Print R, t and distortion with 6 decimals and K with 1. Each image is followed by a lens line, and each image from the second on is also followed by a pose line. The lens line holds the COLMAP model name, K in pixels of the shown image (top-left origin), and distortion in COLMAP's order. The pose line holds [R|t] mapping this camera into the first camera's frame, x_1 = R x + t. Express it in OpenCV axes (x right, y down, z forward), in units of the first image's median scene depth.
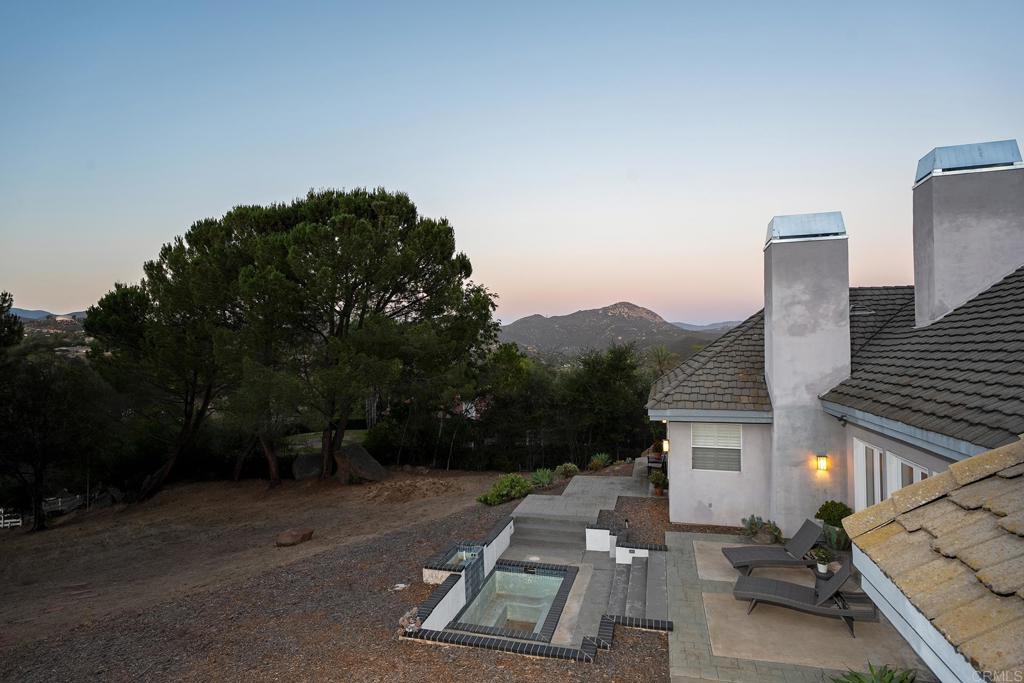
lens RADIAL K [[552.0, 0, 512.5], [0, 552.0, 336.1], [0, 0, 1]] dist [0.000408, 0.001031]
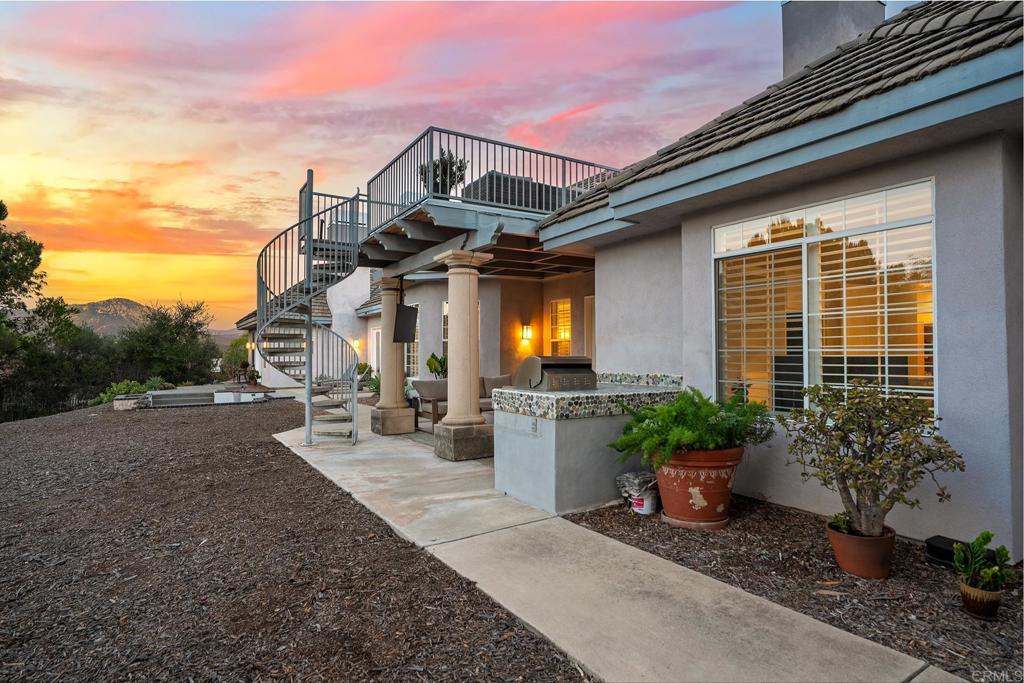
lens RADIAL K [[546.0, 0, 512.0], [0, 546.0, 341.5], [0, 0, 1]] dist [0.001604, 0.000294]
pose [[0.685886, 0.011953, 0.727611, -0.171691], [-0.017287, 0.999851, -0.000130, 0.085481], [-0.727504, -0.012489, 0.685990, -0.264368]]
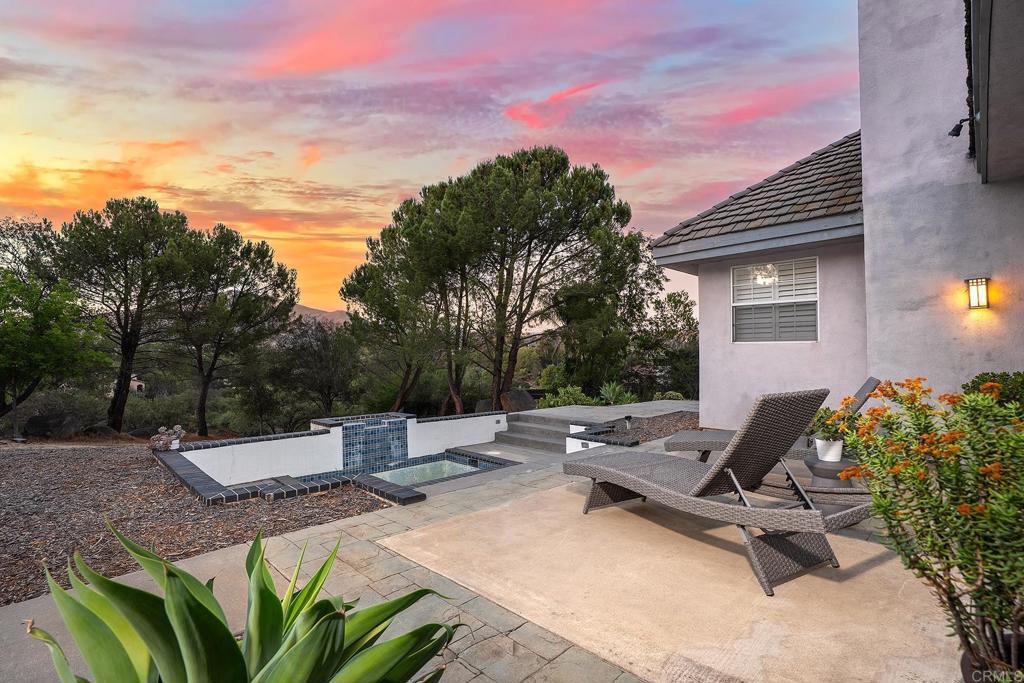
lens RADIAL K [[480.4, 0, 512.0], [0, 480.4, 341.5], [0, 0, 1]] dist [-0.002160, 0.000158]
pose [[0.867604, -0.015082, -0.497027, 0.169287], [0.014828, 0.999880, -0.004458, 0.106846], [0.497034, -0.003503, 0.867724, 0.184004]]
